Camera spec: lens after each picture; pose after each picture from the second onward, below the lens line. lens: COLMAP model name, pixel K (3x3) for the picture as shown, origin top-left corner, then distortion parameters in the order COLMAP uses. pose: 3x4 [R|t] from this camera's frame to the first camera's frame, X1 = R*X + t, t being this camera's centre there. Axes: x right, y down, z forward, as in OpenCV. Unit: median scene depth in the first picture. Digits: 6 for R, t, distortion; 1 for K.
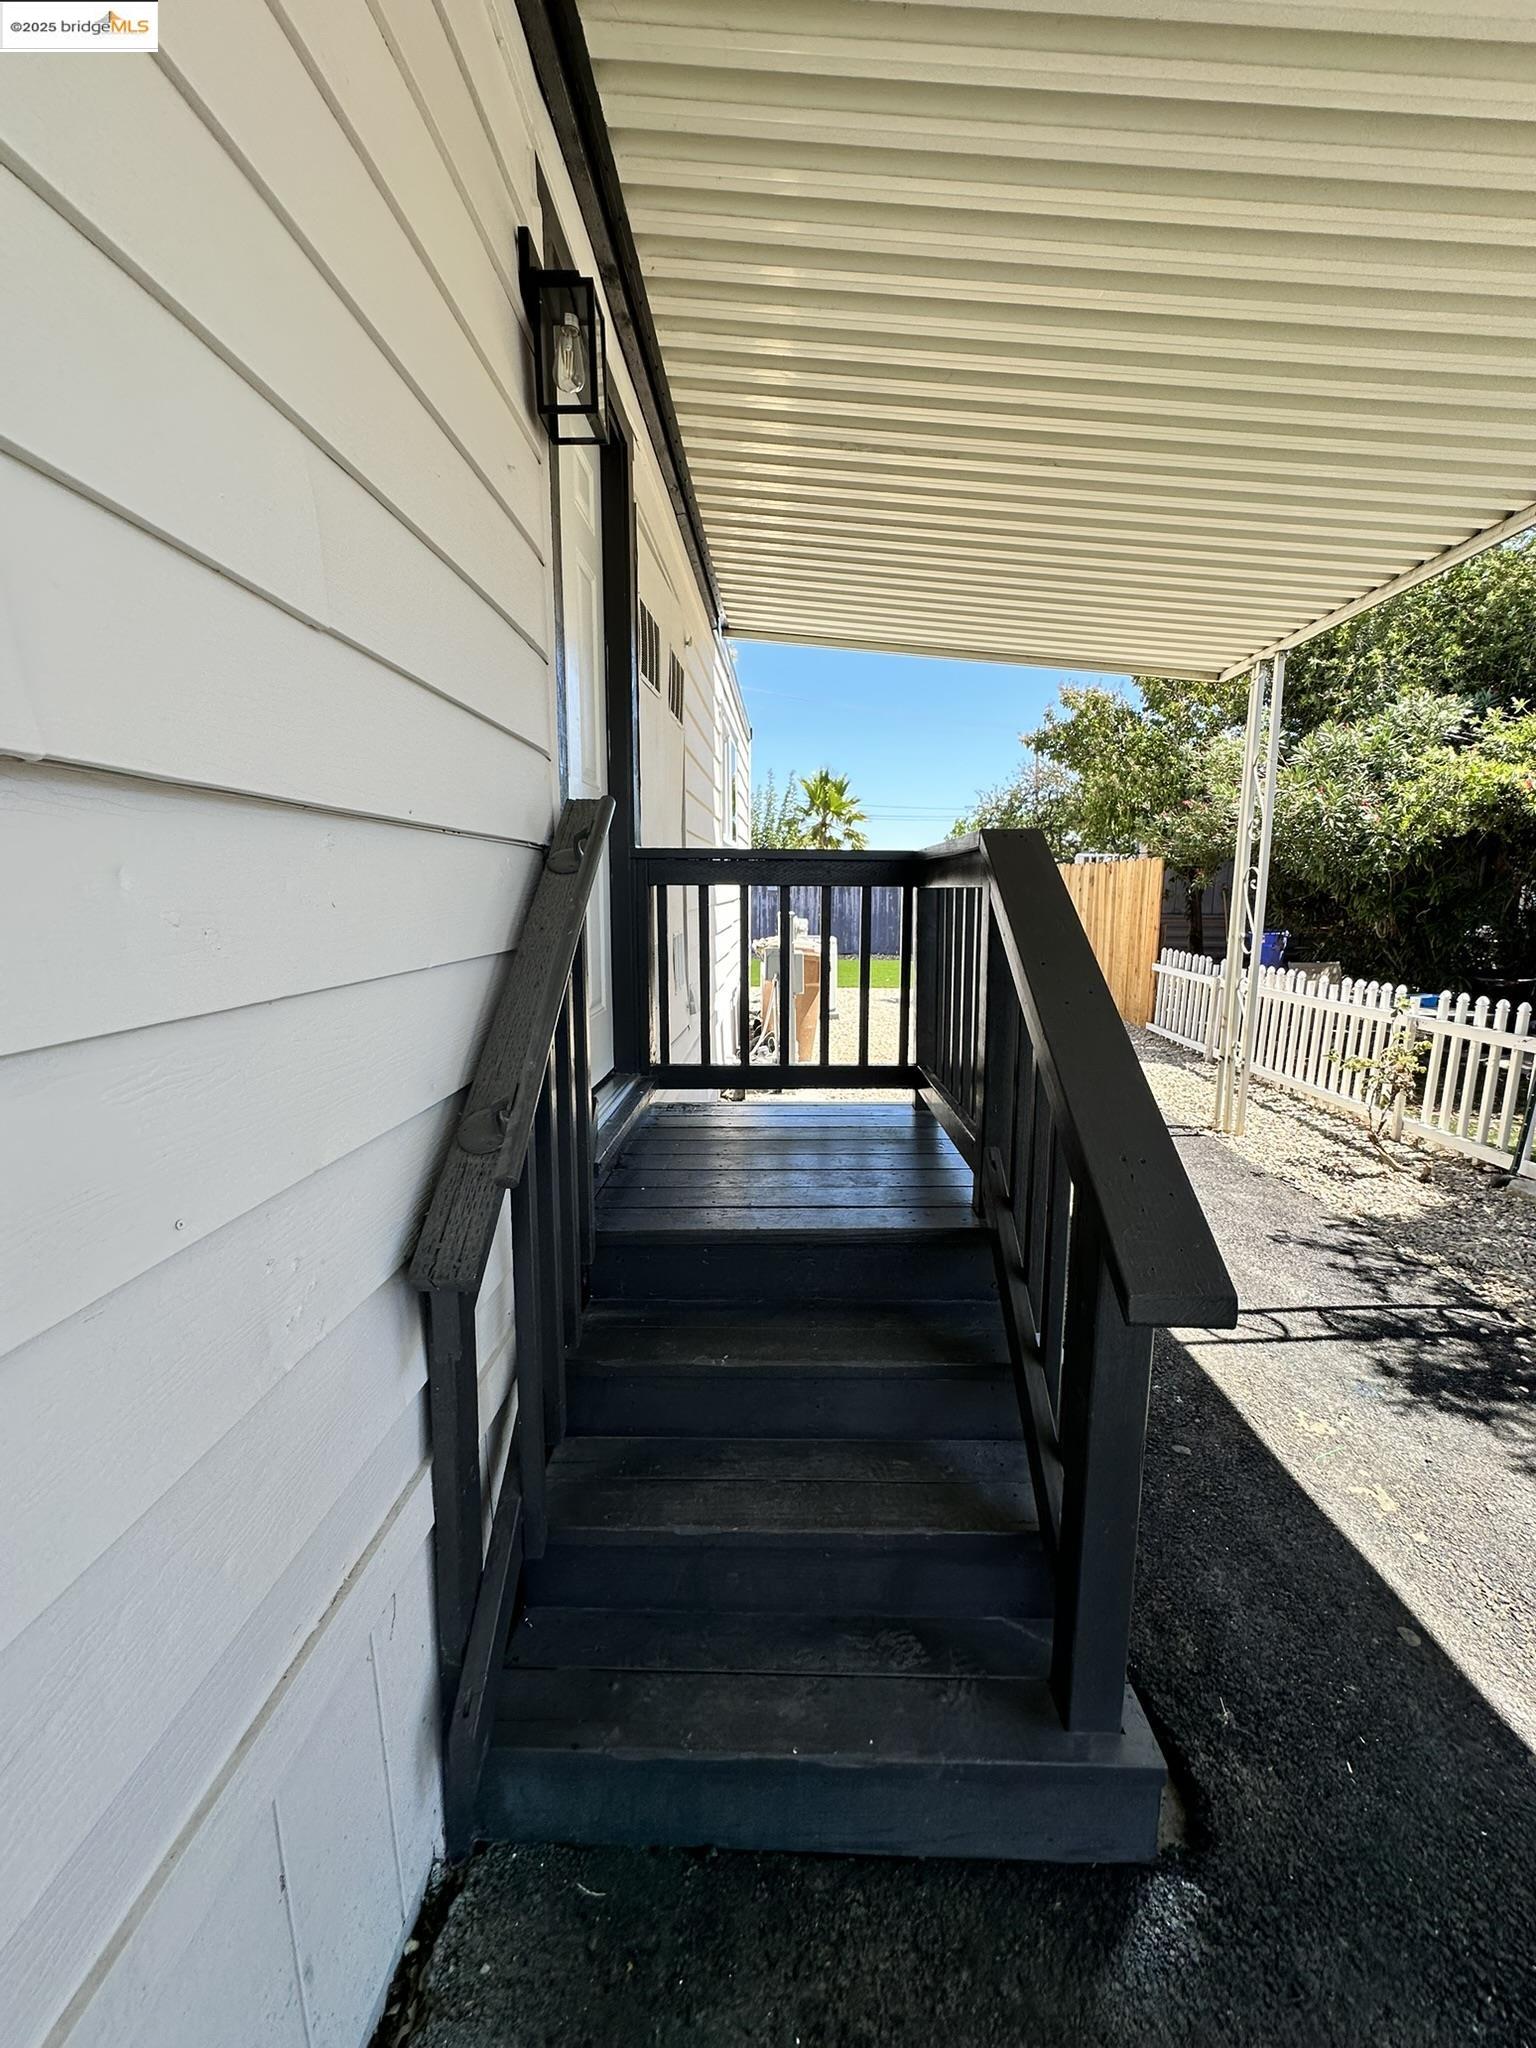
lens RADIAL K [[817.3, 0, 768.9], [0, 817.3, 1015.3], [0, 0, 1]] dist [-0.005888, 0.001485]
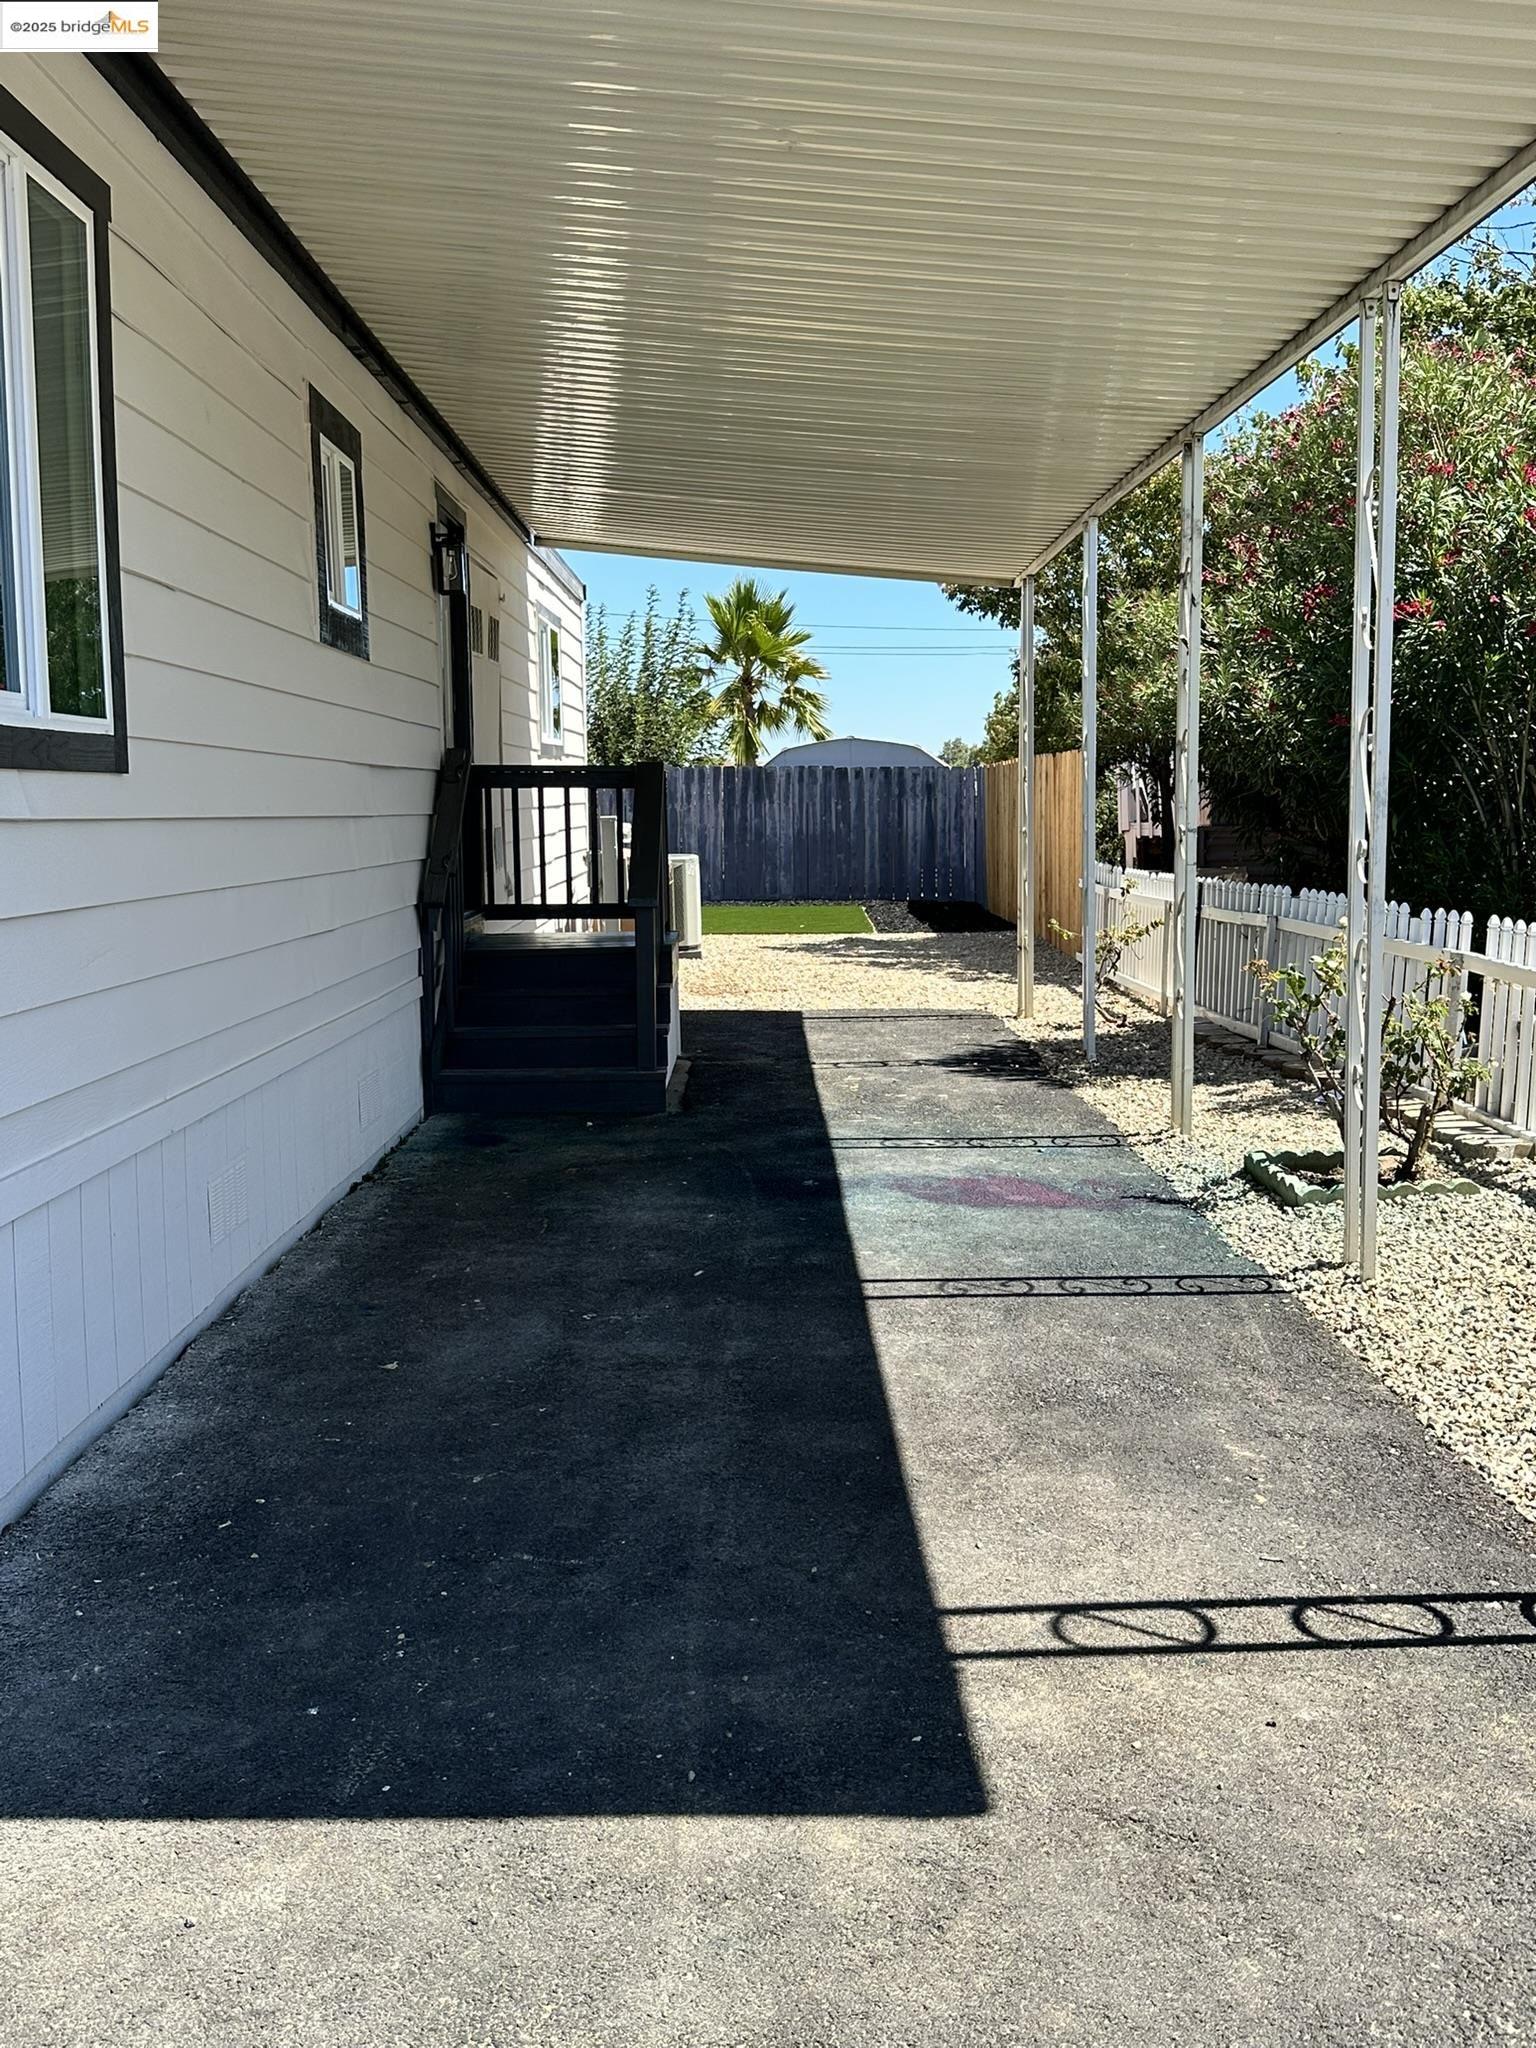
lens RADIAL K [[1916.1, 0, 766.8], [0, 1916.1, 1021.5], [0, 0, 1]] dist [-0.009248, 0.000000]
pose [[0.999214, -0.016598, 0.036007, 0.130534], [0.017952, 0.999131, -0.037608, 0.216184], [-0.035351, 0.038225, 0.998644, -1.322505]]
